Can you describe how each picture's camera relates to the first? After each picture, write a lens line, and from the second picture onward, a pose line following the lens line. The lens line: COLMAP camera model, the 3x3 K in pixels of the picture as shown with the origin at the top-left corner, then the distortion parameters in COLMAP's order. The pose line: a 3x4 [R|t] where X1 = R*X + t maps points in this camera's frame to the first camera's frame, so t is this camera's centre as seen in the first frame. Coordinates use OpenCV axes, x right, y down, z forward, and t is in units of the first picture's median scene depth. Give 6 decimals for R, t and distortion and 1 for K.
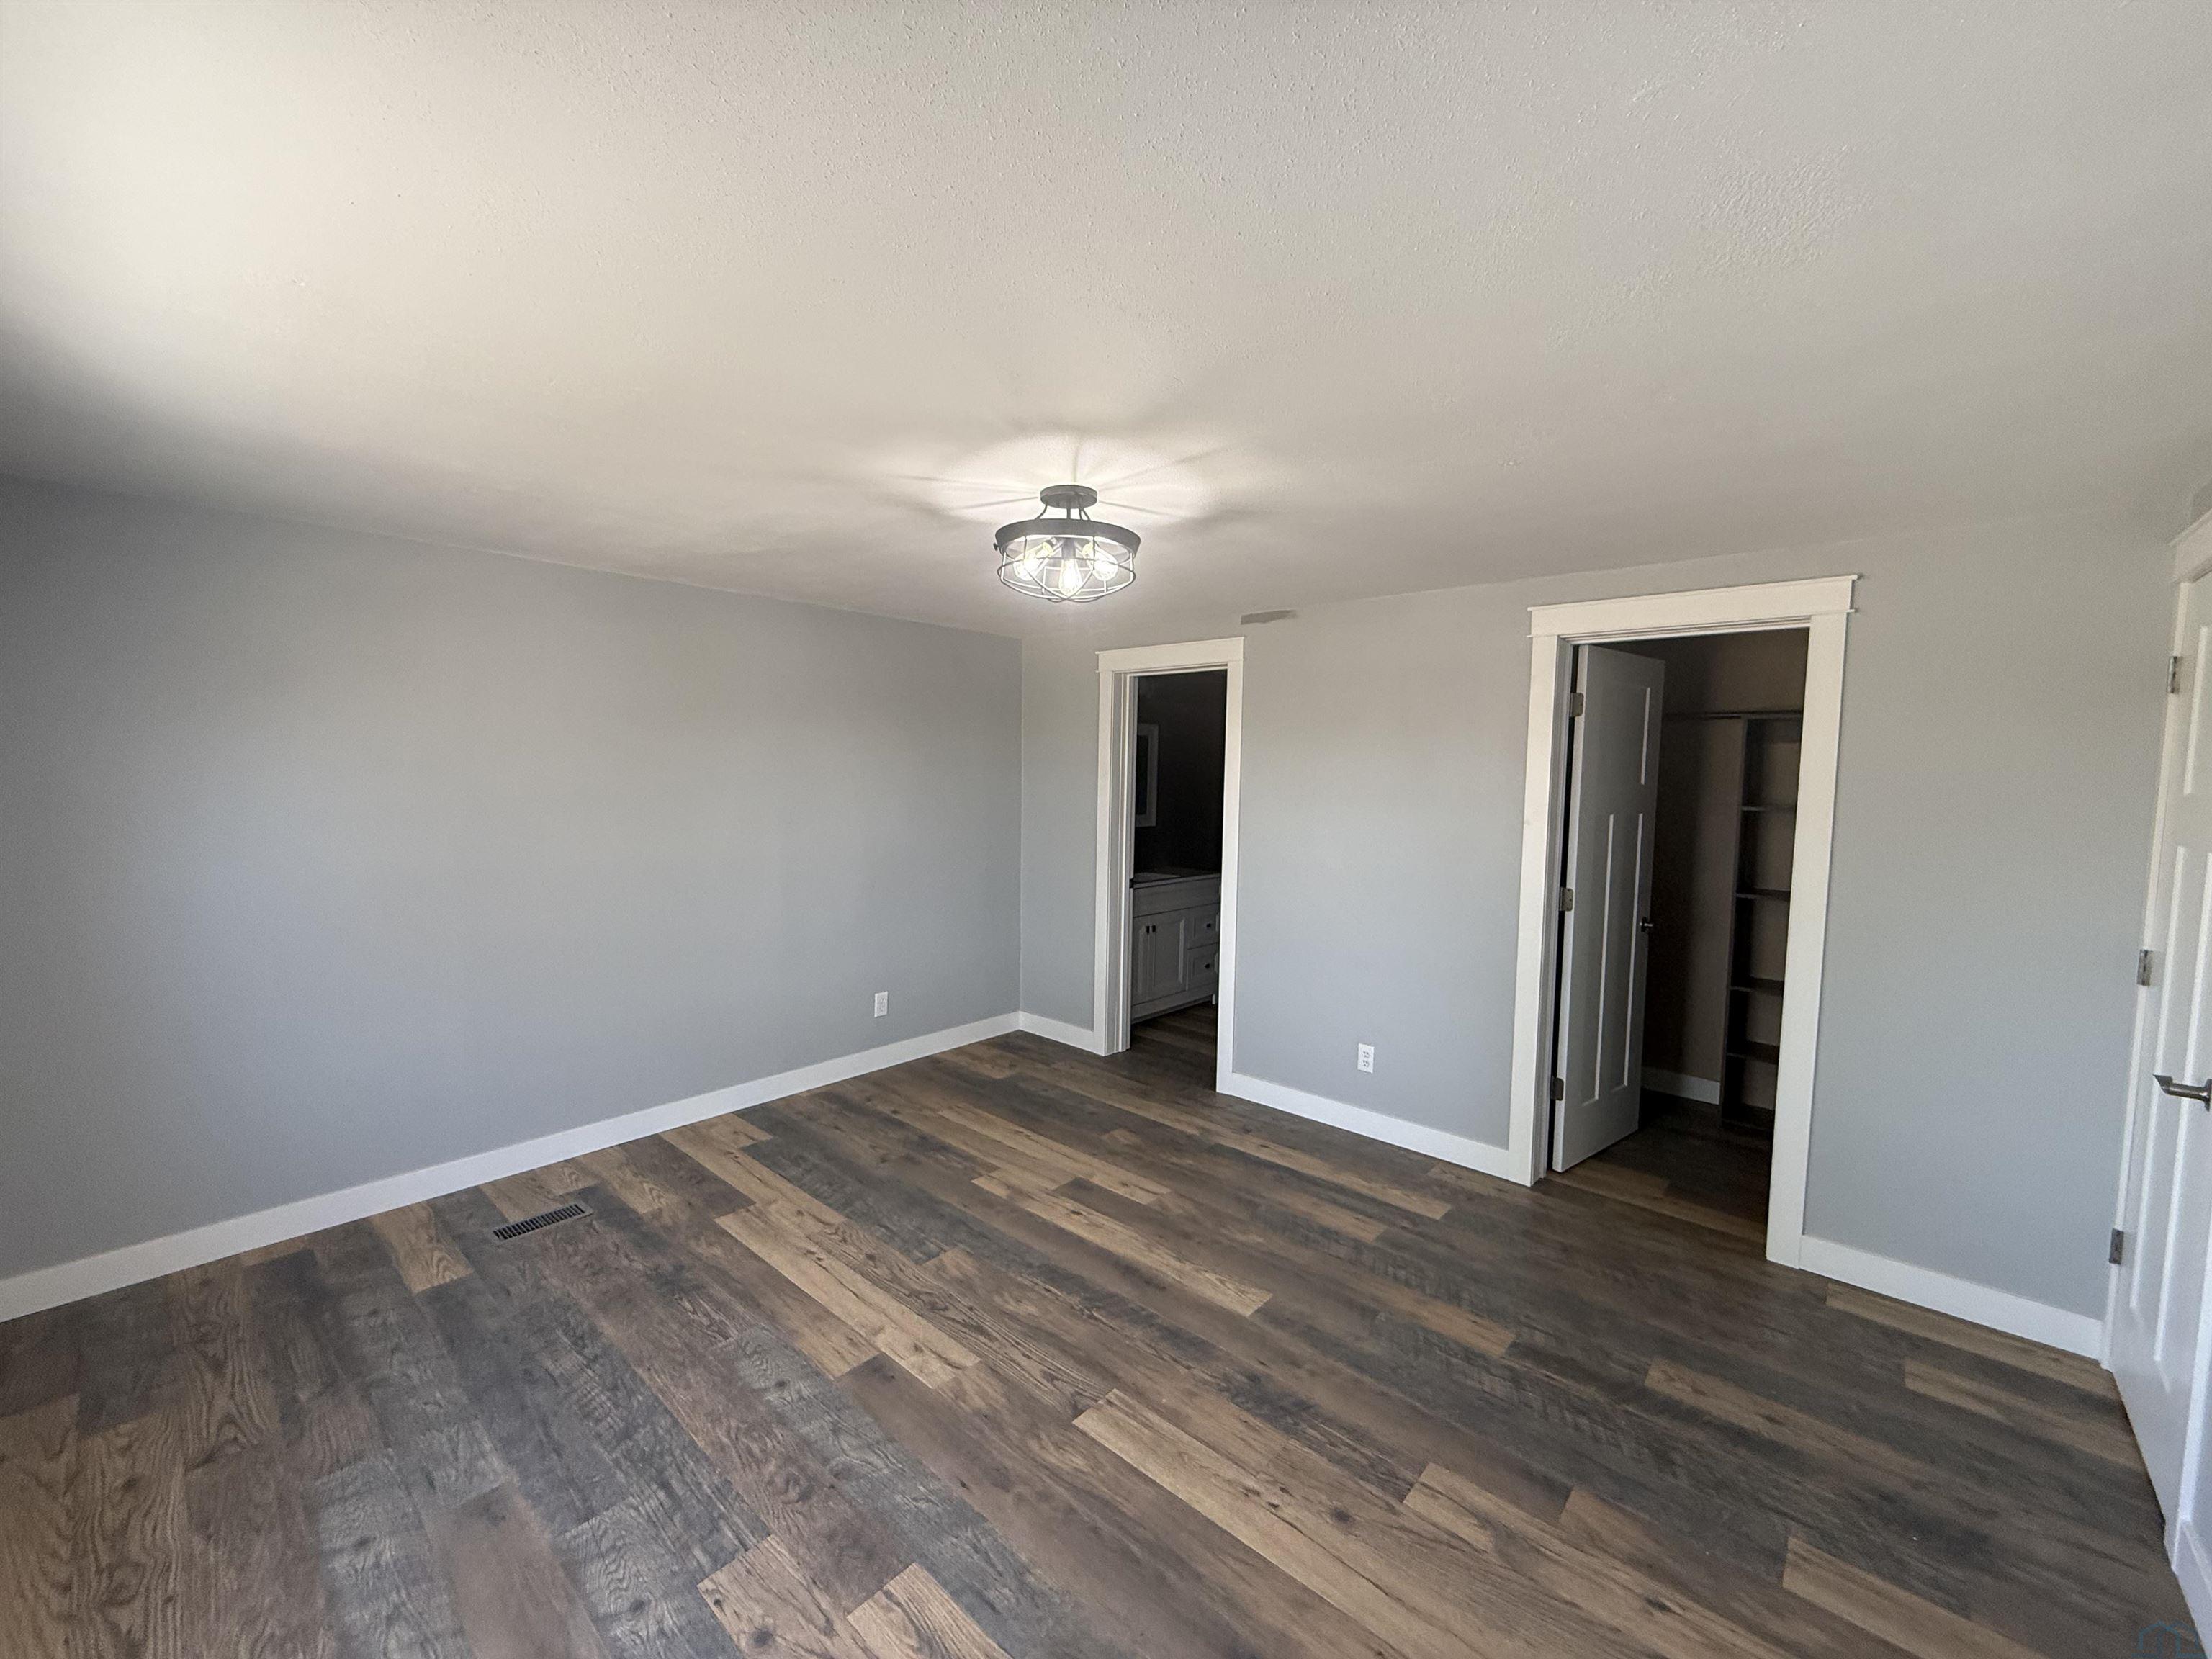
lens RADIAL K [[882.7, 0, 1100.5], [0, 882.7, 828.8], [0, 0, 1]] dist [0.000109, 0.000165]
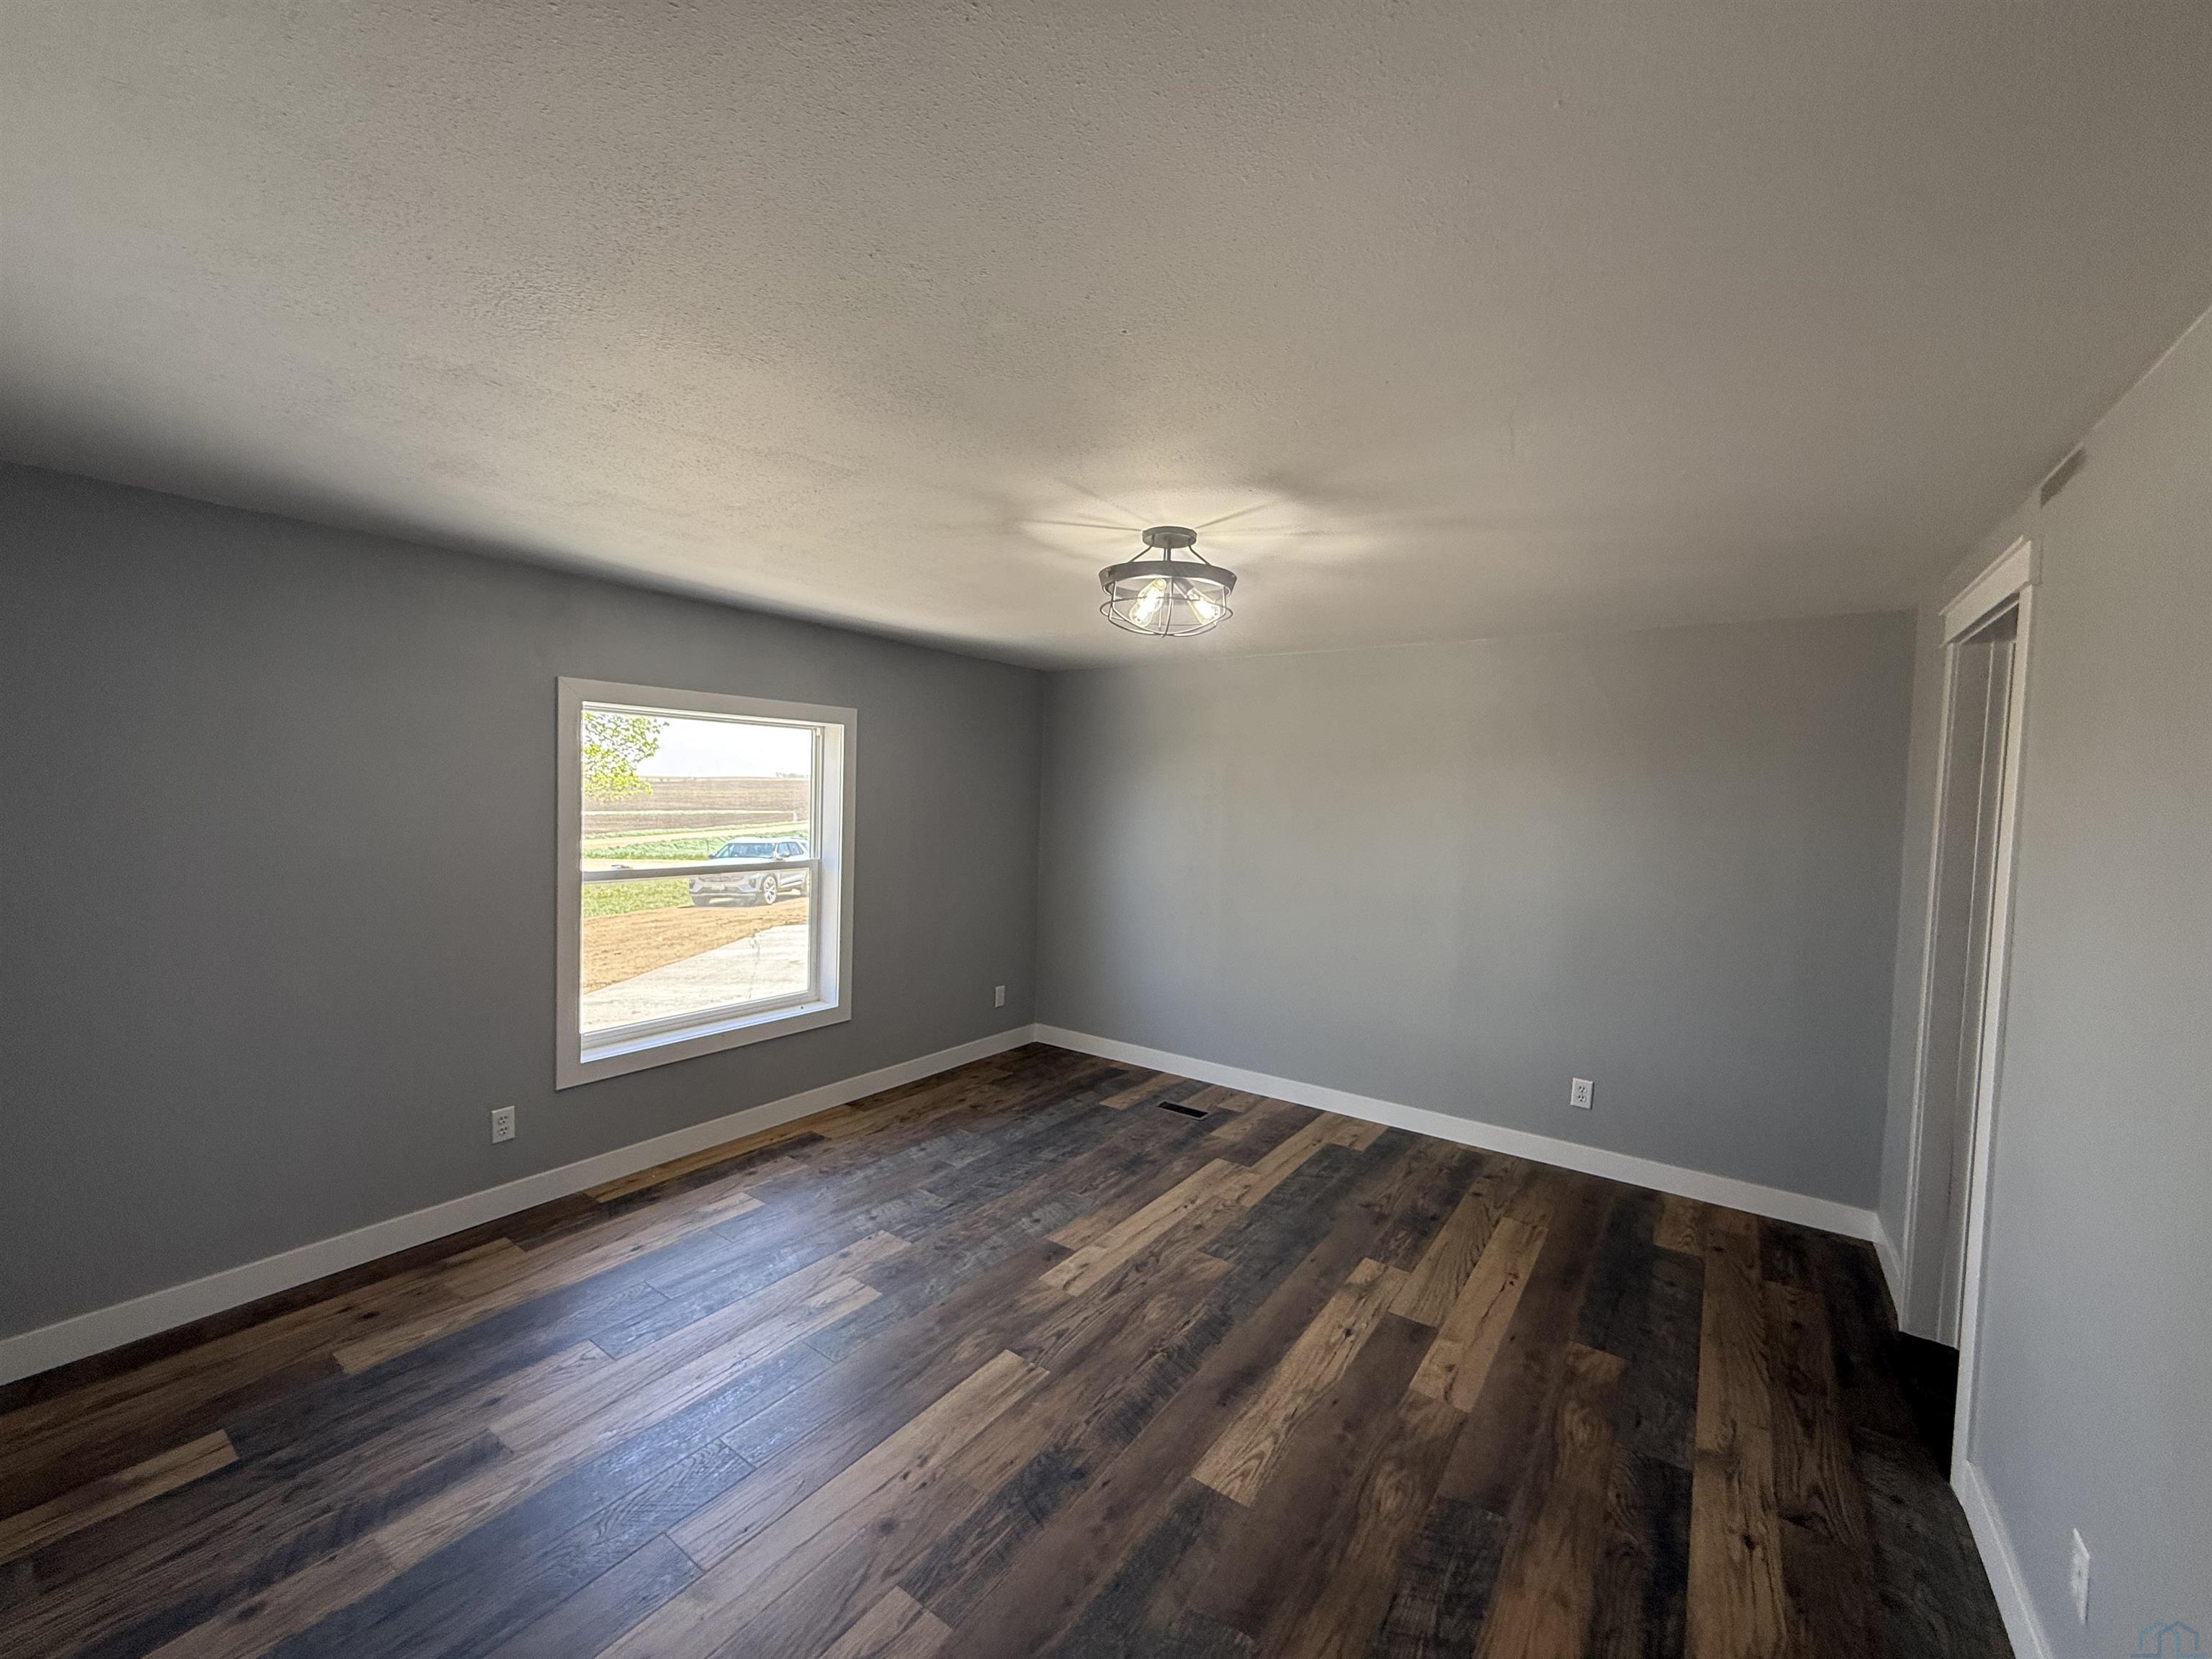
lens RADIAL K [[882.7, 0, 1100.5], [0, 882.7, 828.8], [0, 0, 1]] dist [0.000109, 0.000165]
pose [[0.112851, 0.028065, -0.993215, 0.826164], [-0.095724, 0.995259, 0.017247, -0.033171], [0.988990, 0.093128, 0.115002, 0.680958]]
